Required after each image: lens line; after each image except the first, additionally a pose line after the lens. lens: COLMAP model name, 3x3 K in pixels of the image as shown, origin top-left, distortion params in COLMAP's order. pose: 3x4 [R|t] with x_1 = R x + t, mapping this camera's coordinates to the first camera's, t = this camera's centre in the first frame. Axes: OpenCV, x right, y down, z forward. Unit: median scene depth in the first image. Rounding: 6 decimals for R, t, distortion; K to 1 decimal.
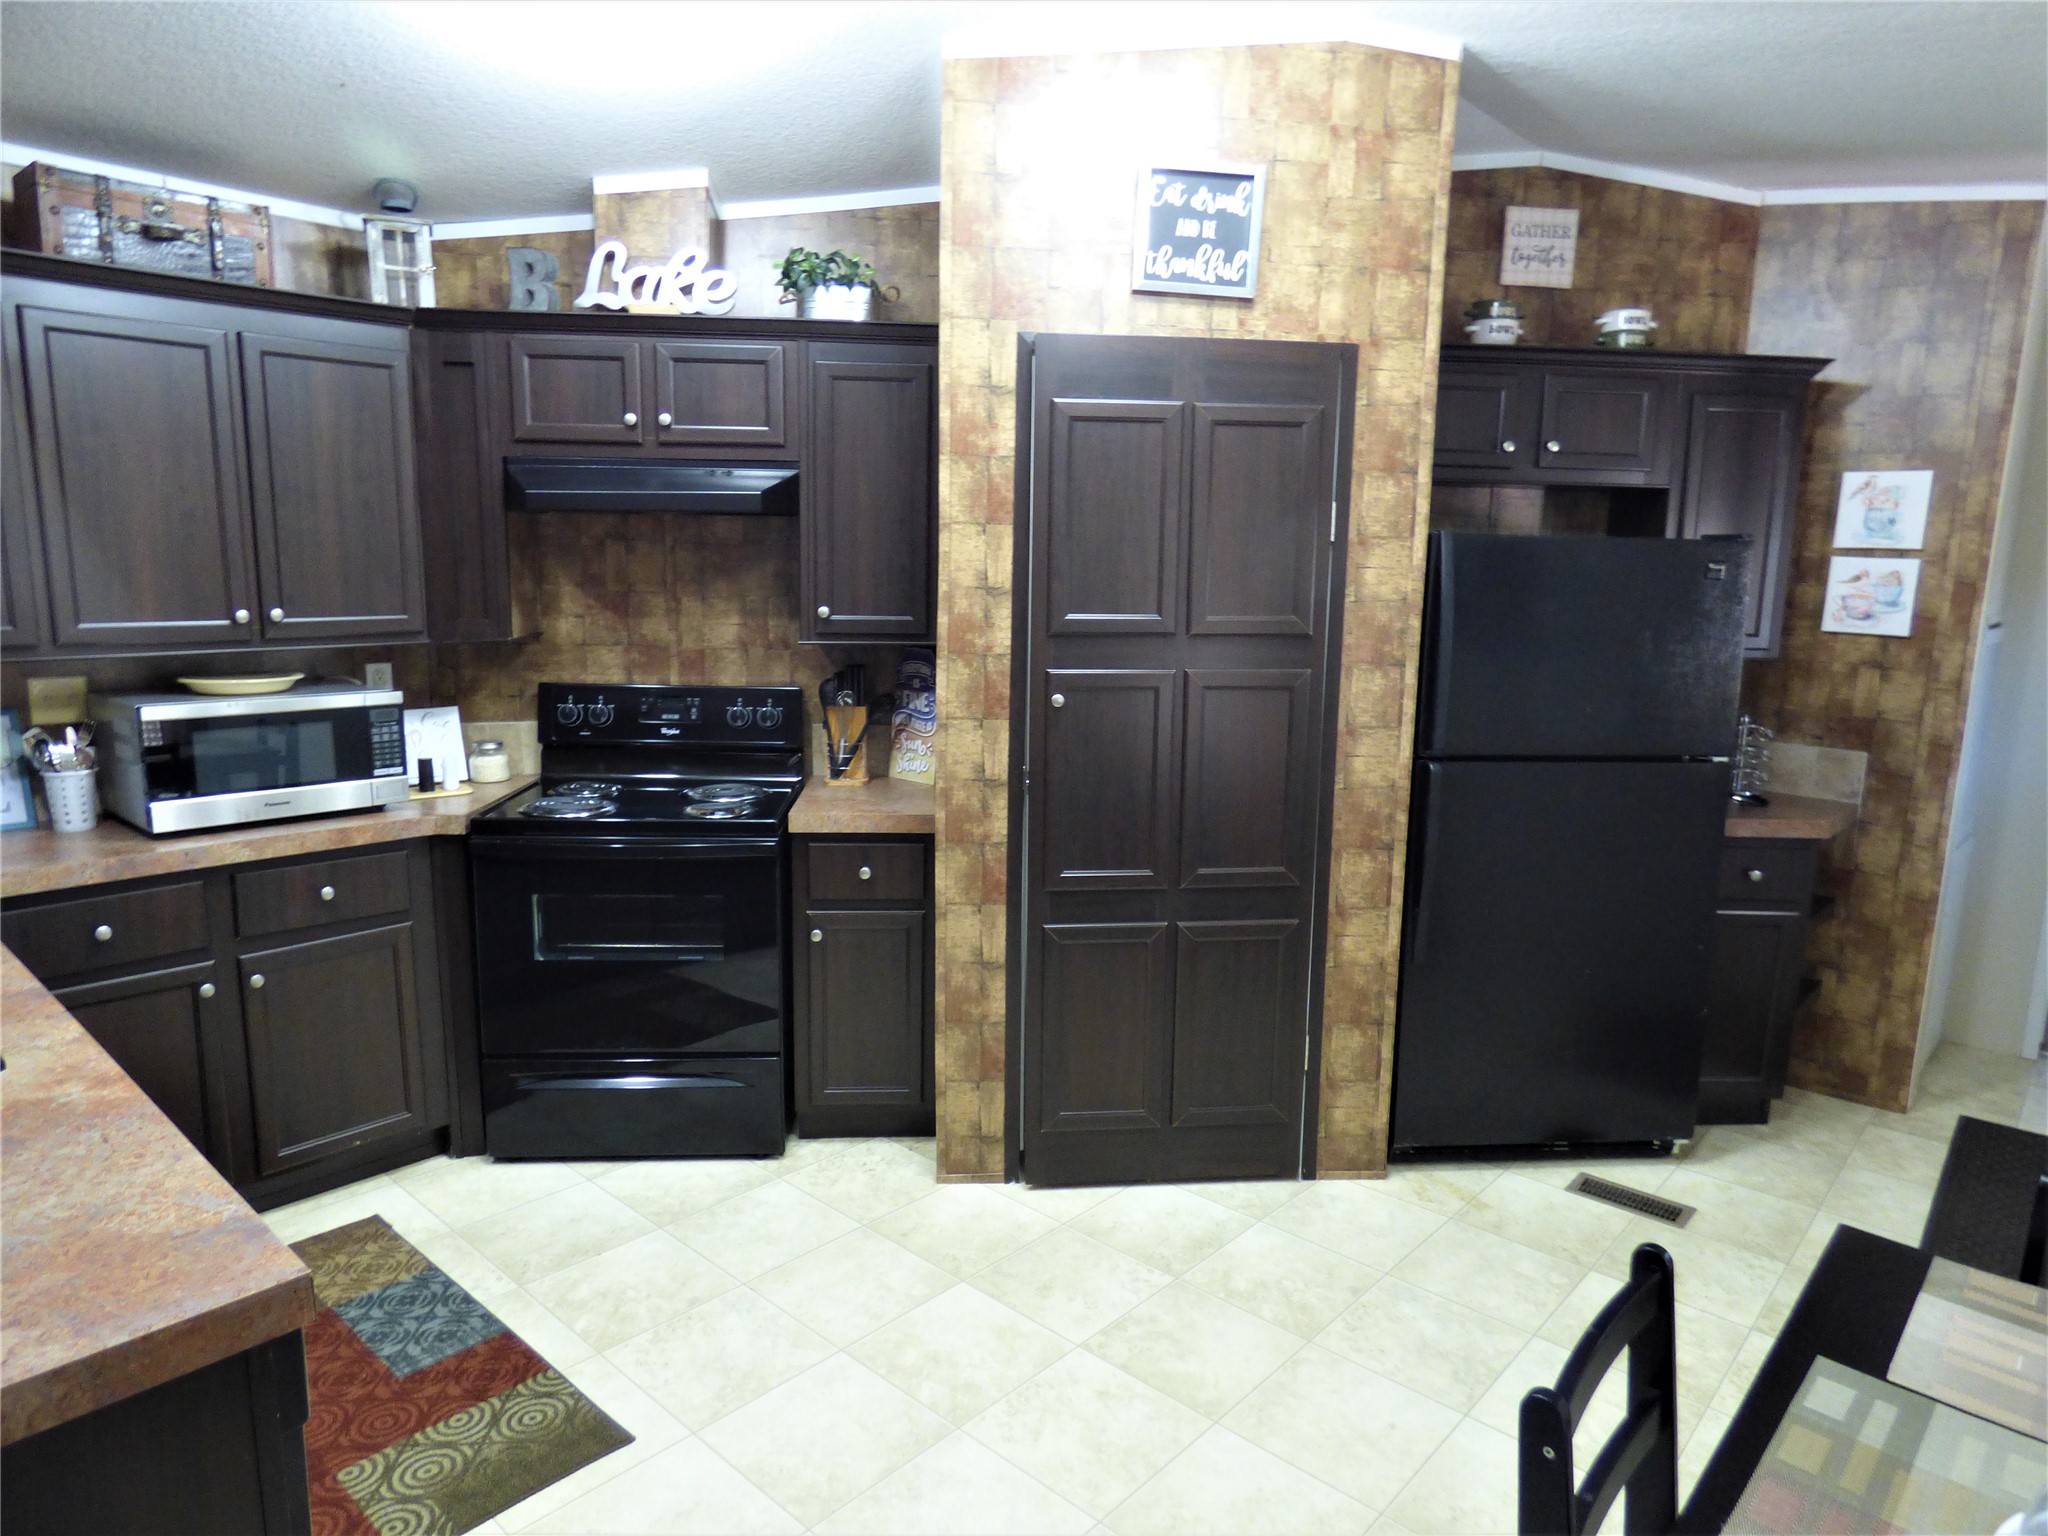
lens RADIAL K [[1255.7, 0, 1027.3], [0, 1255.7, 768.0], [0, 0, 1]] dist [-0.009547, 0.001223]
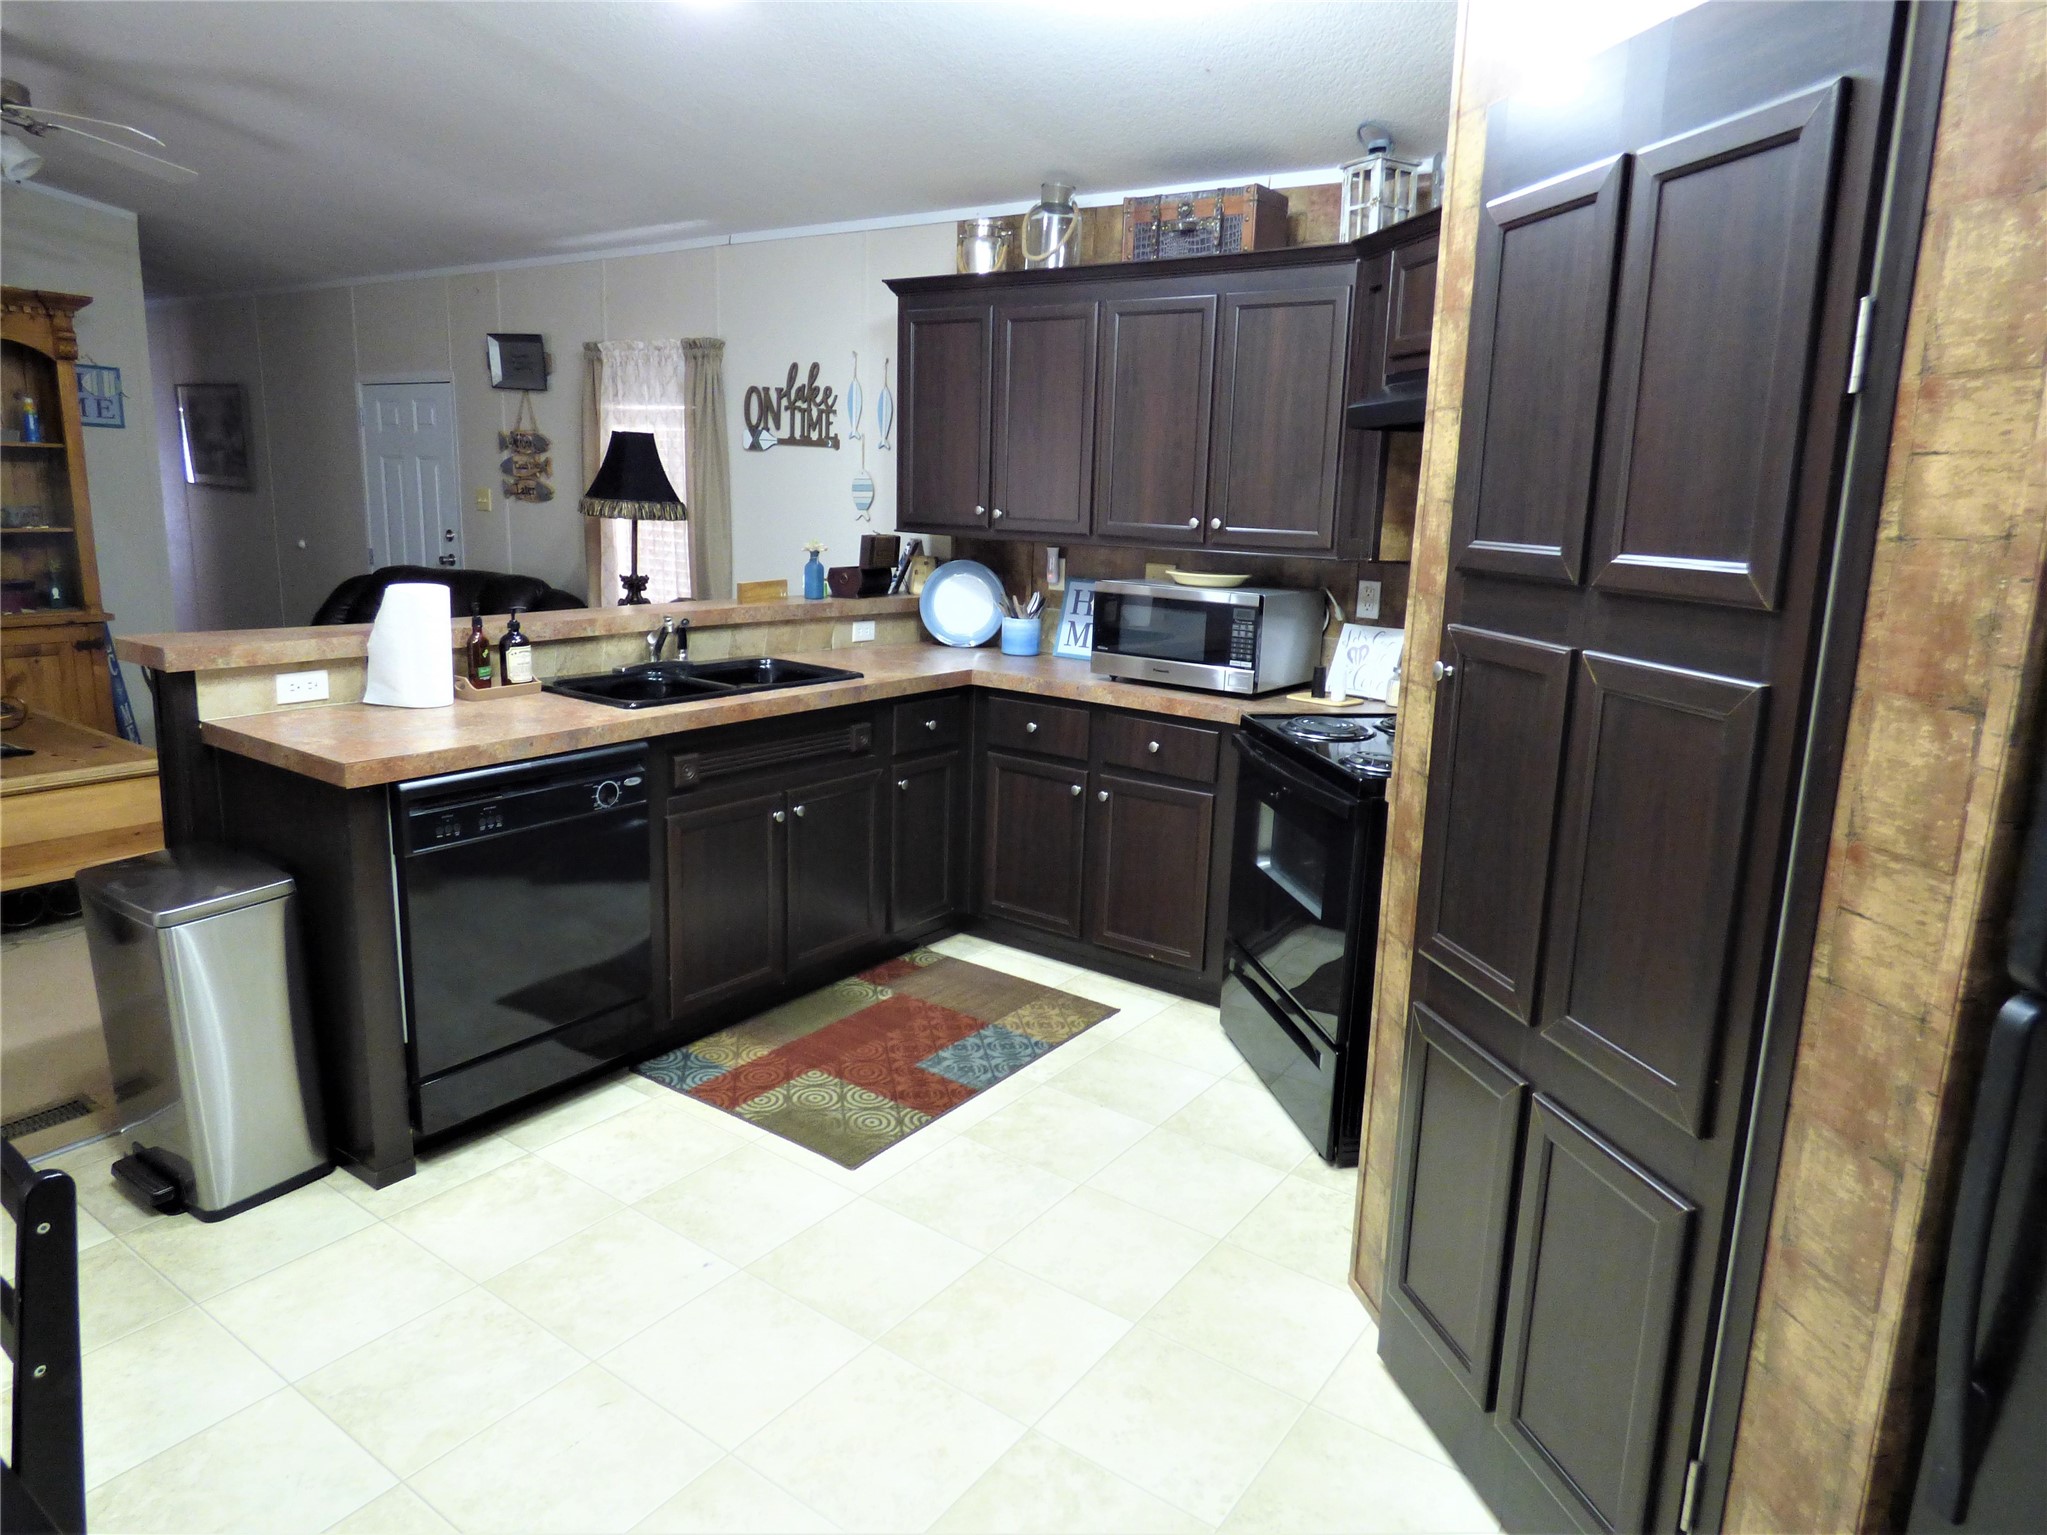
lens RADIAL K [[1255.1, 0, 1001.2], [0, 1255.1, 734.5], [0, 0, 1]] dist [-0.009547, 0.001223]
pose [[0.124230, 0.184257, -0.974996, 0.608350], [-0.199855, 0.967116, 0.157303, -0.073828], [0.971918, 0.175316, 0.156969, 0.639861]]
